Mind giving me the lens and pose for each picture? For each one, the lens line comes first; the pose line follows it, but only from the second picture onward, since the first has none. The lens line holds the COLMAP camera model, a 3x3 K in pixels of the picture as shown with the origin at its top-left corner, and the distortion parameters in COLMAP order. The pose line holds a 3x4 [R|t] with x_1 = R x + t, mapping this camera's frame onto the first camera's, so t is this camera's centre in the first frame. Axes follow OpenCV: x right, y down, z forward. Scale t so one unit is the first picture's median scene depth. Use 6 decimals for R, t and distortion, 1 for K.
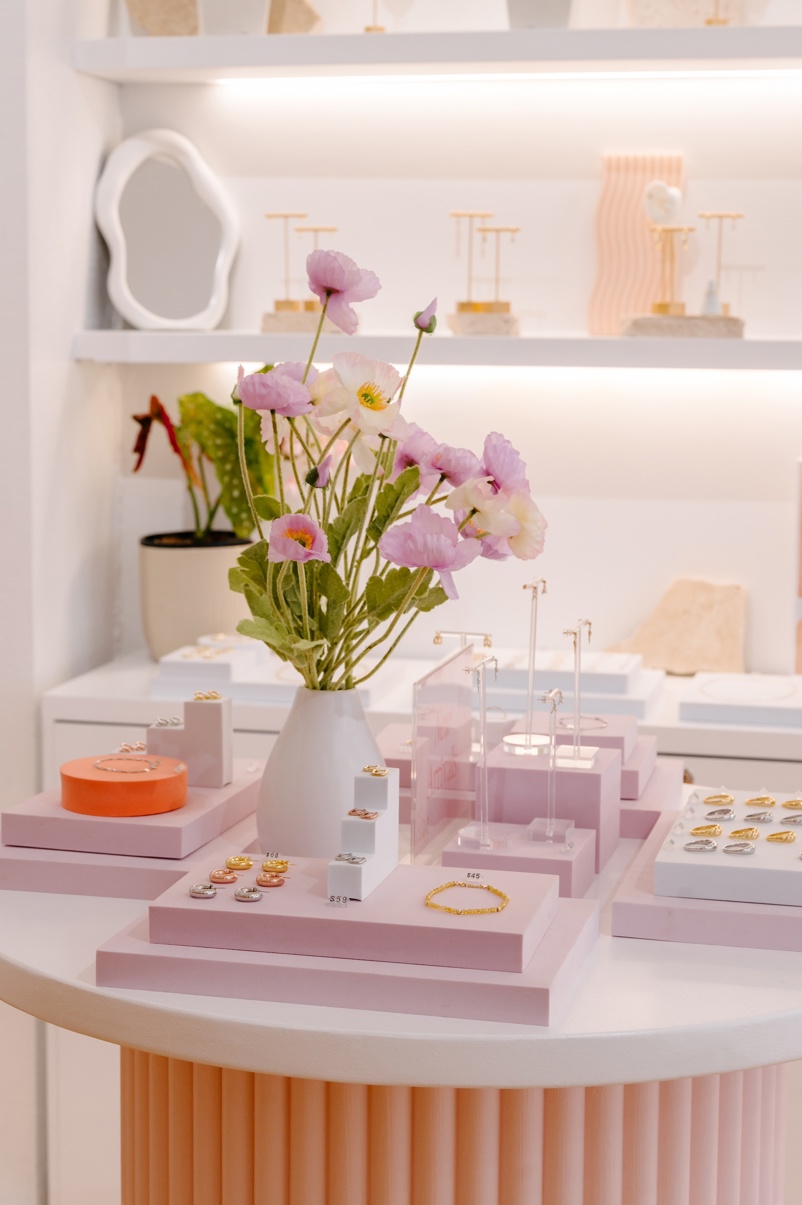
lens RADIAL K [[2307.7, 0, 401.0], [0, 2307.7, 602.5], [0, 0, 1]] dist [-0.191309, -0.153814]
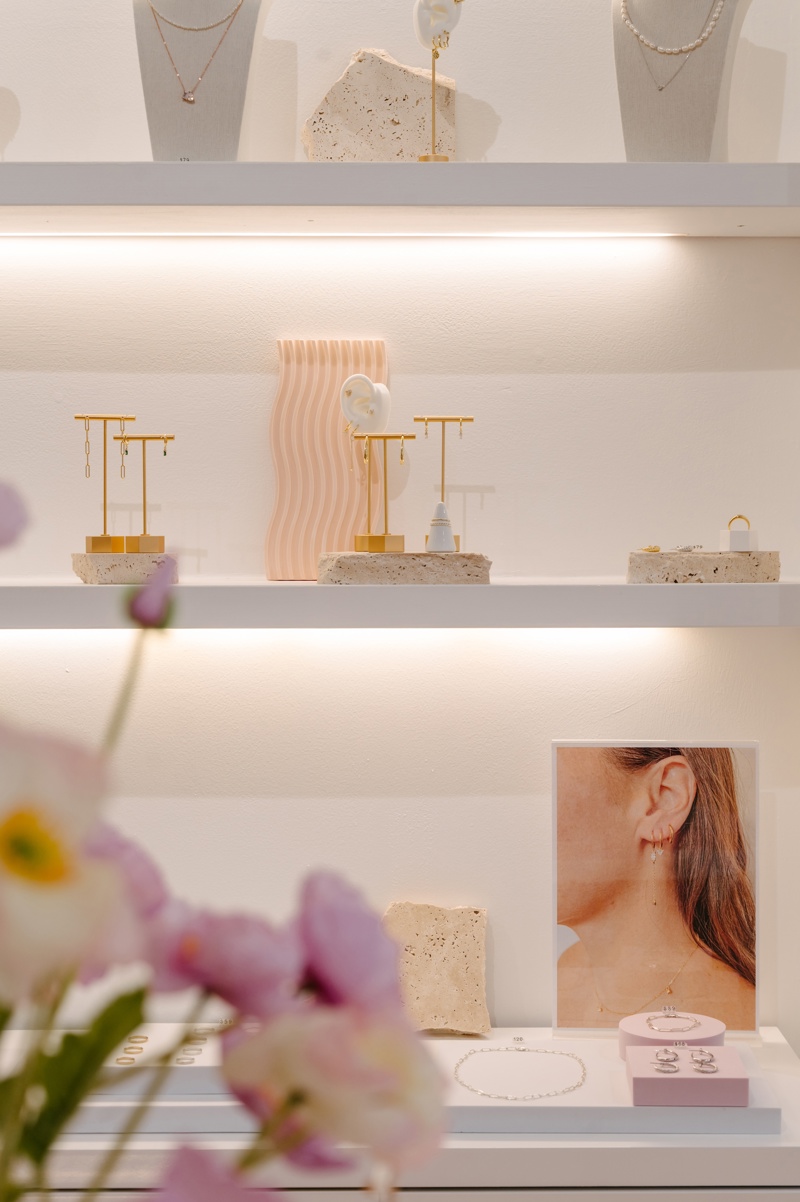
lens RADIAL K [[1638.7, 0, 400.0], [0, 1638.7, 601.0], [0, 0, 1]] dist [0.003731, -0.027743]
pose [[0.965617, -0.017854, 0.259355, -0.014811], [0.039339, 0.996186, -0.077886, -0.067498], [-0.256976, 0.085411, 0.962636, 0.485379]]
